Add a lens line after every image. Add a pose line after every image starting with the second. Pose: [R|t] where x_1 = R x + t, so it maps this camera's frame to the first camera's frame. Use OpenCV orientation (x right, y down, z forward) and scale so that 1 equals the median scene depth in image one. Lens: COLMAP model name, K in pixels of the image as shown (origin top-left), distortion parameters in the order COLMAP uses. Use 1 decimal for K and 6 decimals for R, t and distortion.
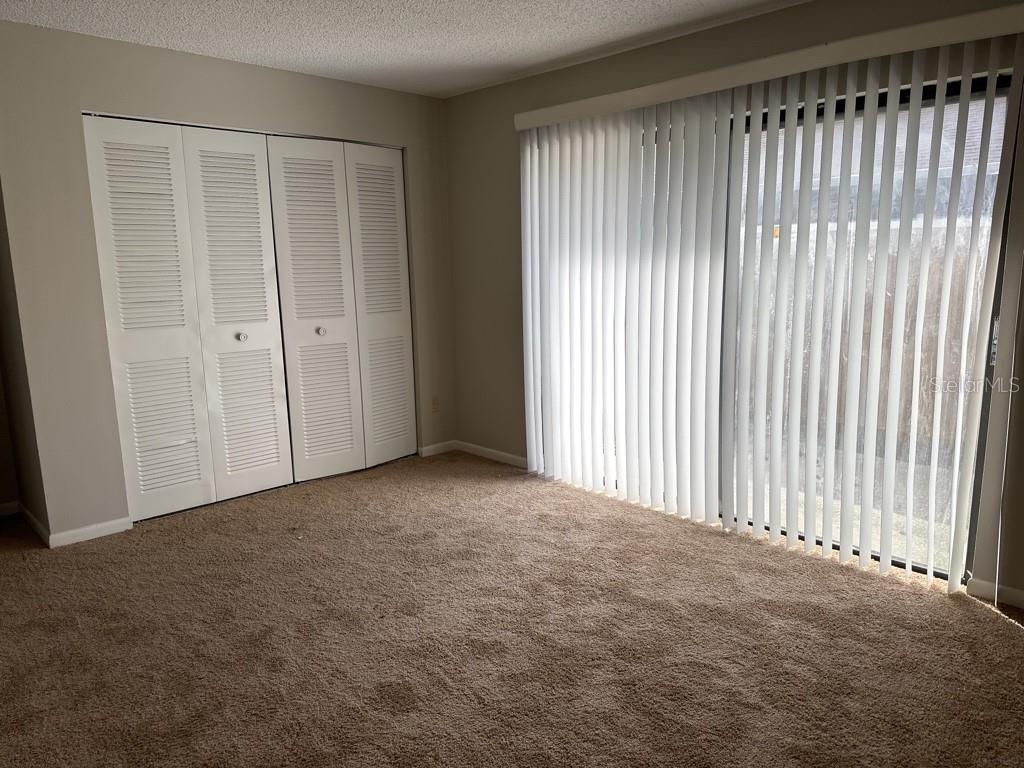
lens RADIAL K [[713.8, 0, 512.9], [0, 713.8, 391.8], [0, 0, 1]] dist [0.130973, -0.191918]
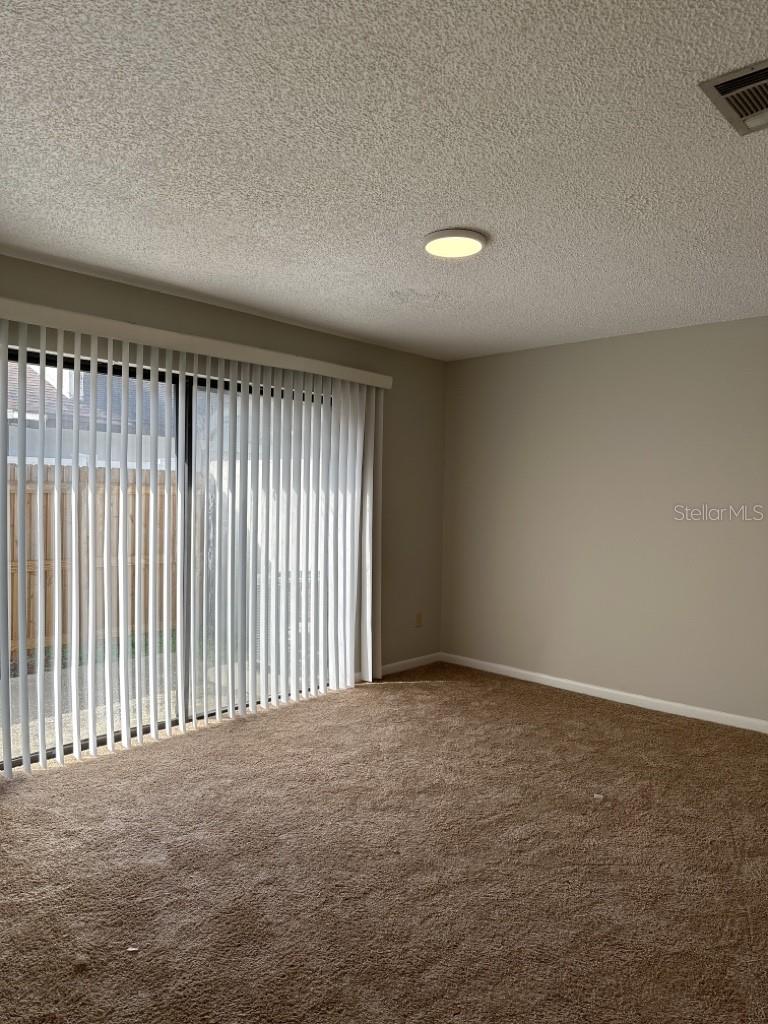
lens RADIAL K [[713.8, 0, 383.9], [0, 713.8, 519.3], [0, 0, 1]] dist [0.130973, -0.191918]
pose [[-0.055958, -0.022710, 0.998175, -0.817661], [0.168046, 0.985265, 0.031837, -0.115645], [-0.984190, 0.169521, -0.051317, 0.712303]]
